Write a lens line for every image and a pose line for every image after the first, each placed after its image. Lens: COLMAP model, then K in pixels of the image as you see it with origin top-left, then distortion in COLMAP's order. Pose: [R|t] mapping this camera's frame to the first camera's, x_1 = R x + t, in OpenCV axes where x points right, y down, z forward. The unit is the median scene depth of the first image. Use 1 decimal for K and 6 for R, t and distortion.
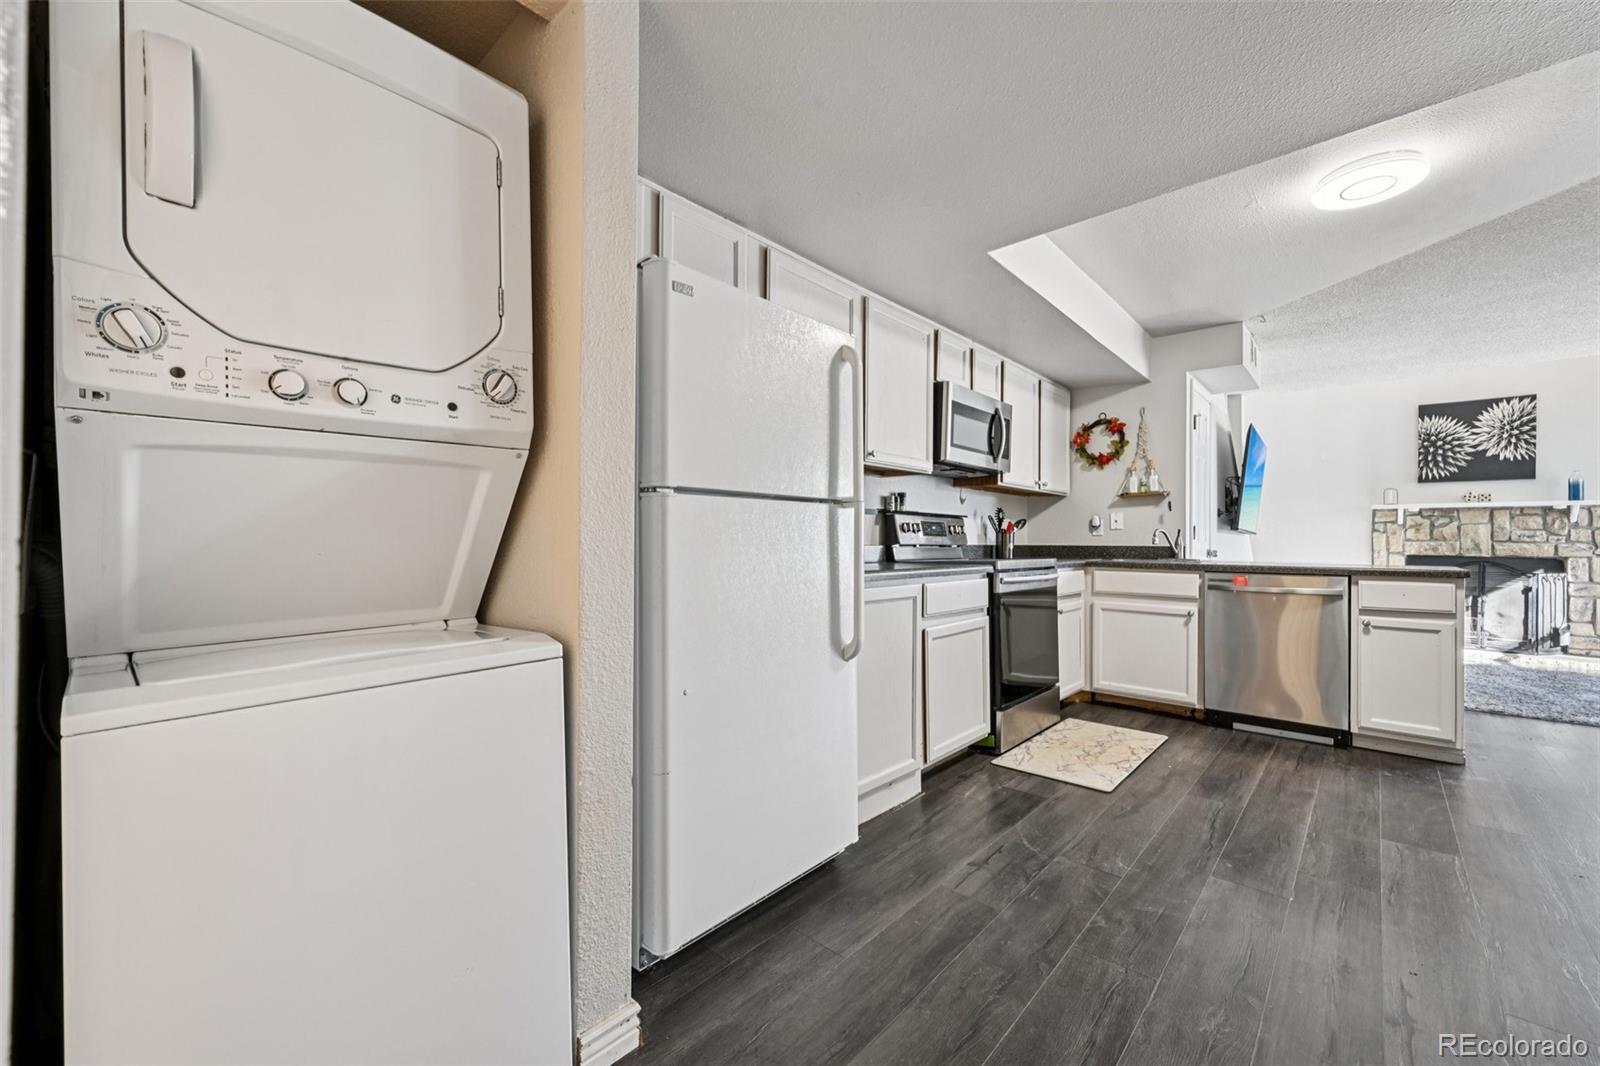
lens RADIAL K [[635.3, 0, 798.8], [0, 635.3, 535.5], [0, 0, 1]] dist [-0.000759, 0.000358]
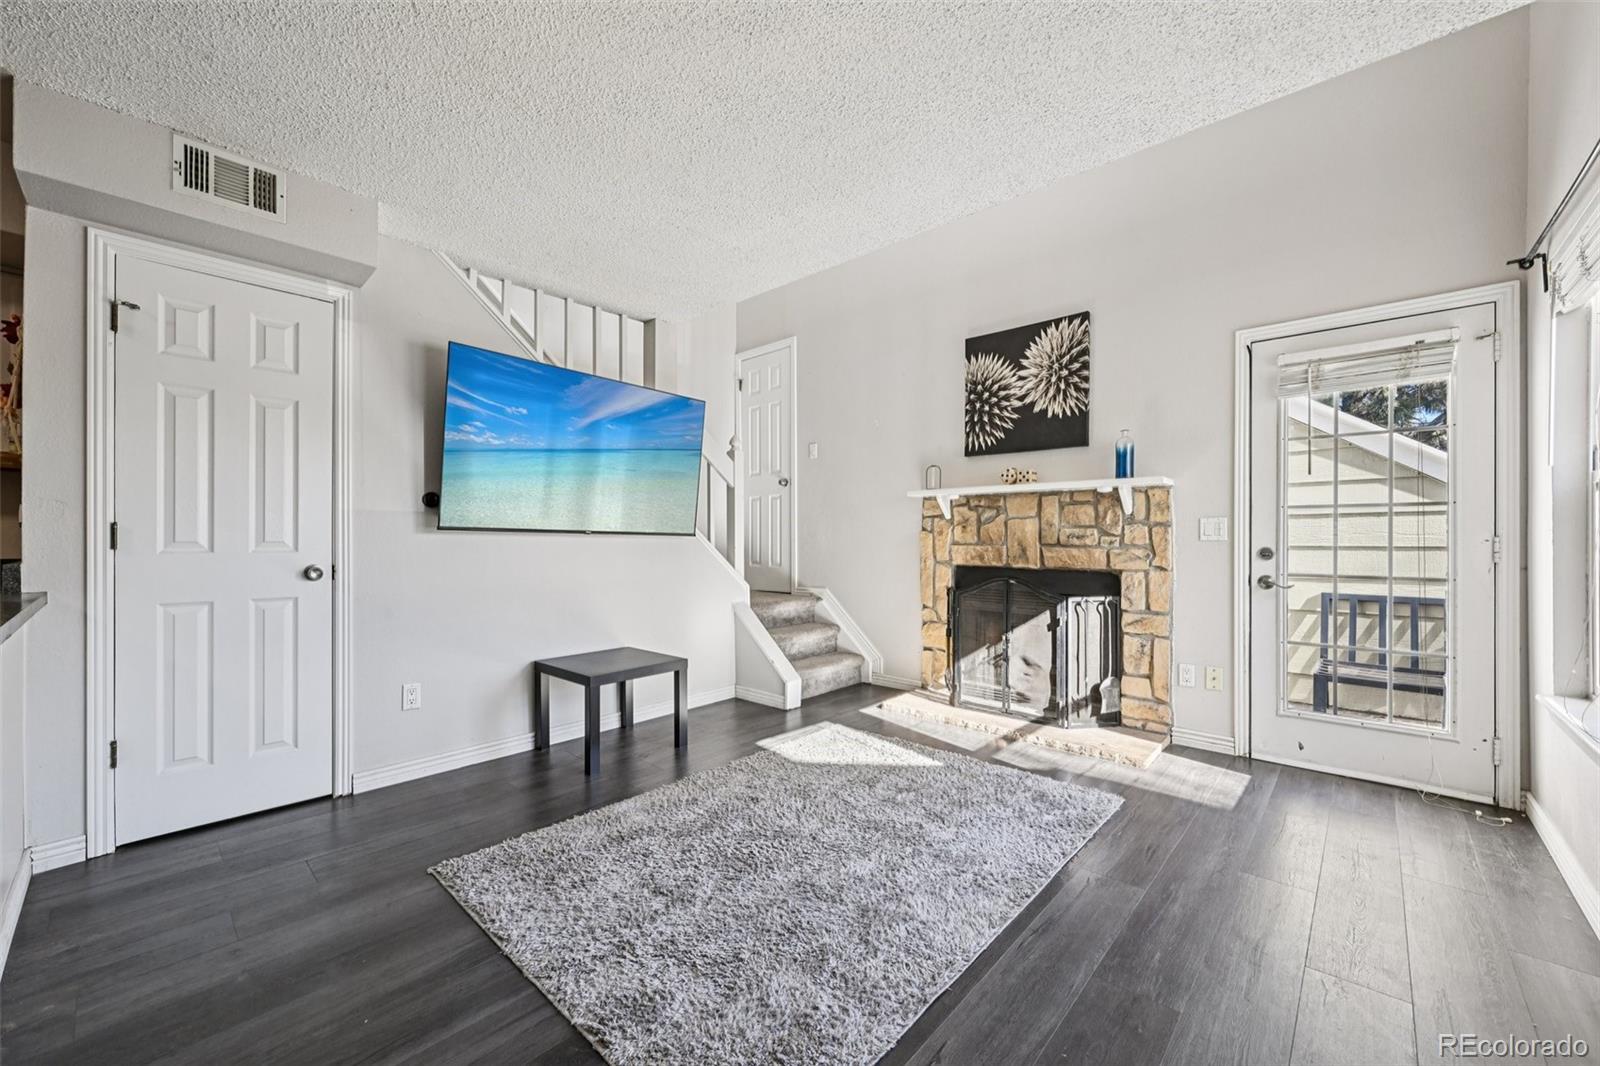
lens RADIAL K [[628.7, 0, 802.4], [0, 628.7, 542.9], [0, 0, 1]] dist [-0.001048, 0.000157]
pose [[0.999984, -0.005536, -0.001398, 1.168210], [0.005550, 0.999938, 0.009654, -0.000622], [0.001344, -0.009662, 0.999952, 0.499412]]
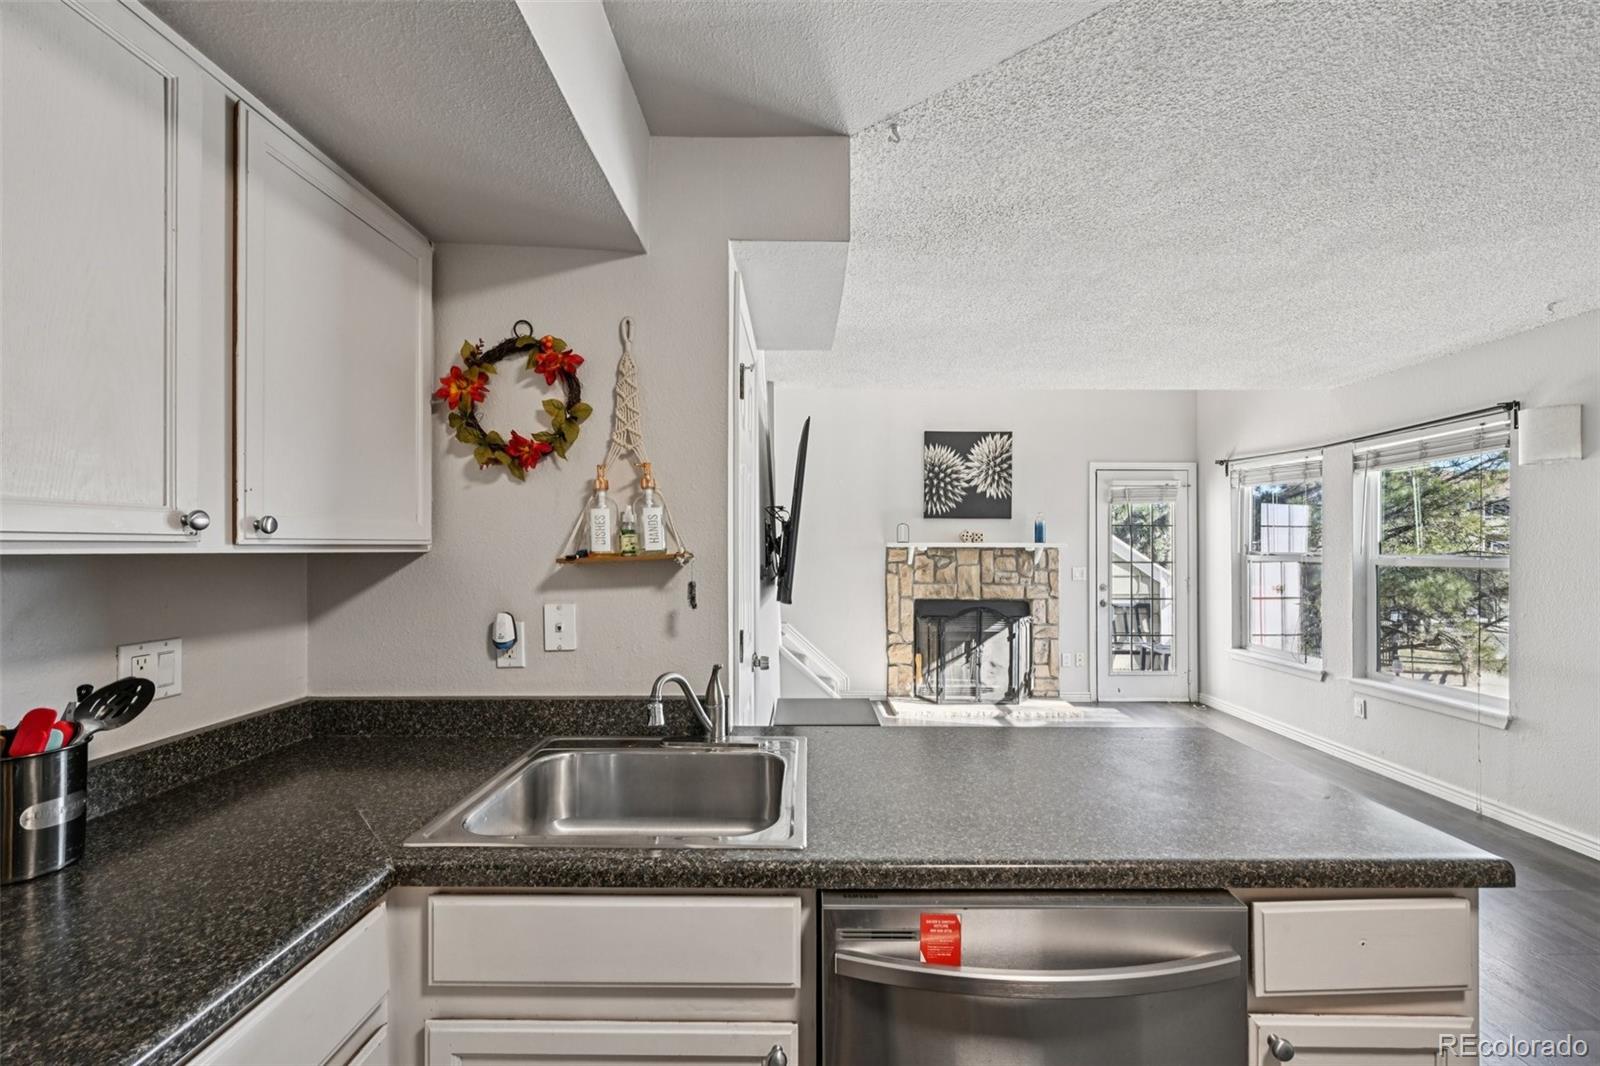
lens RADIAL K [[628.5, 0, 805.3], [0, 628.5, 546.2], [0, 0, 1]] dist [-0.001161, 0.000061]
pose [[0.741228, -0.005749, 0.671228, 0.376445], [0.000737, 0.999970, 0.007751, -0.073443], [-0.671253, -0.005251, 0.741210, 0.664955]]
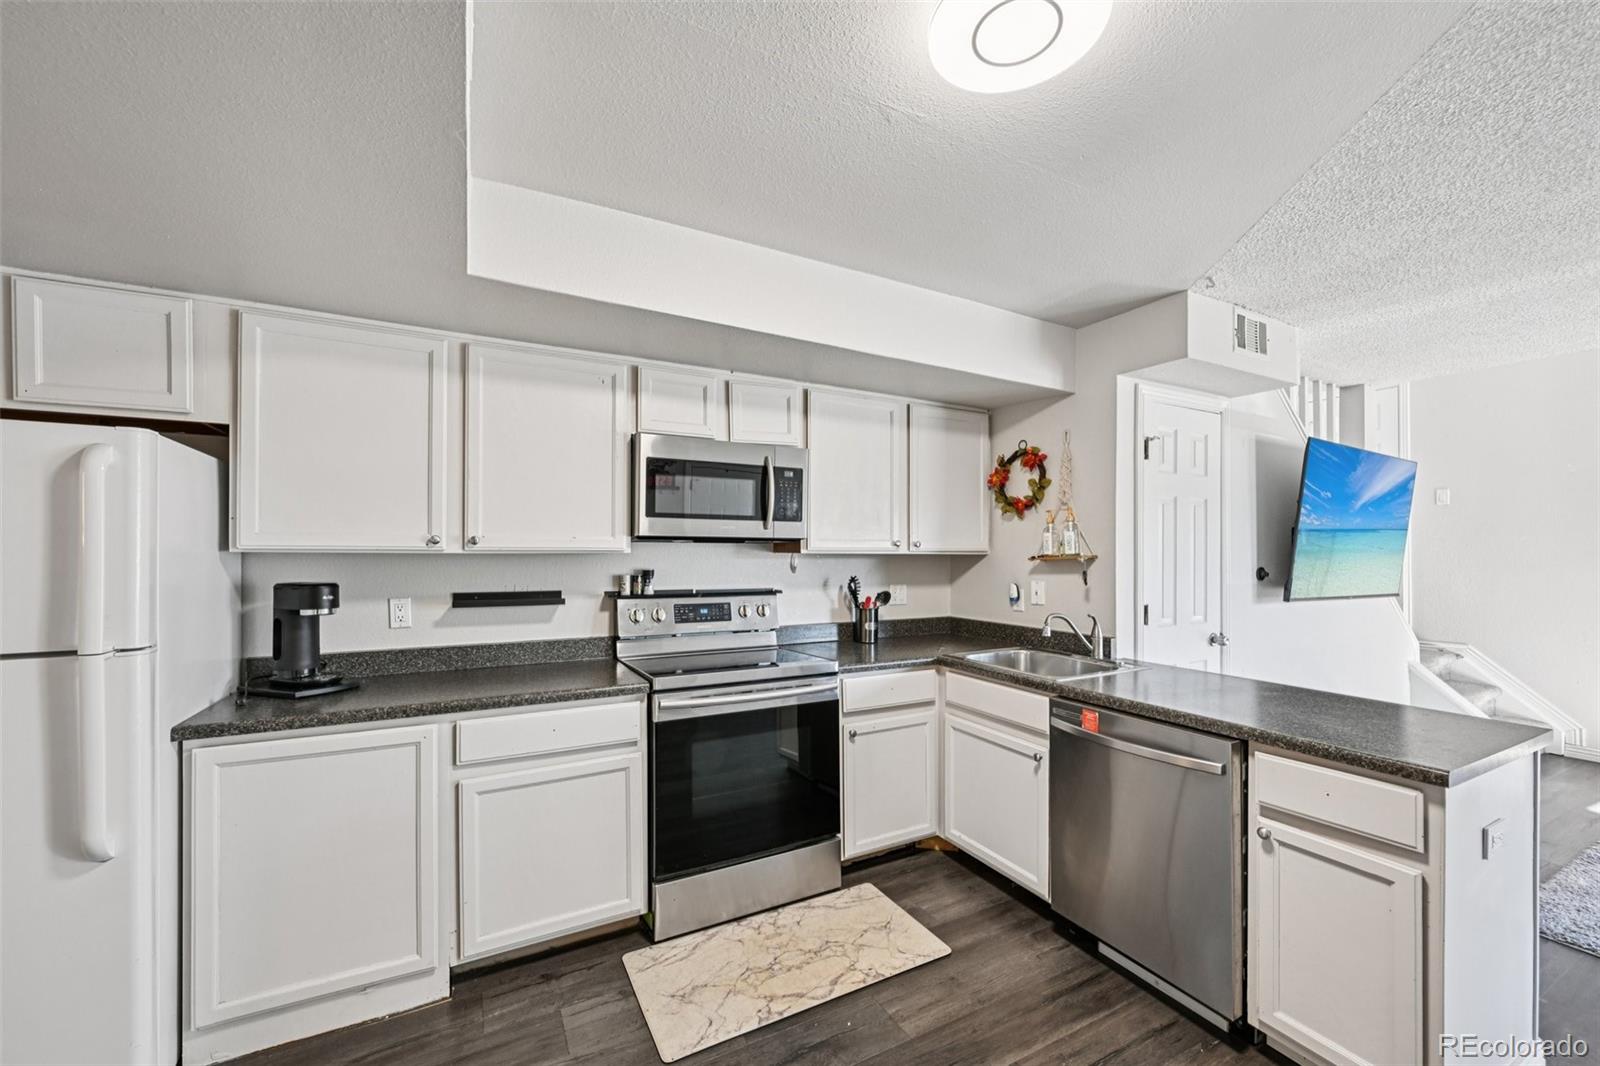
lens RADIAL K [[626.8, 0, 800.0], [0, 626.8, 548.1], [0, 0, 1]] dist [-0.001764, 0.000117]
pose [[0.942475, -0.005474, -0.334231, 0.499715], [0.005893, 0.999983, 0.000239, -0.076674], [0.334224, -0.002195, 0.942491, 0.260328]]
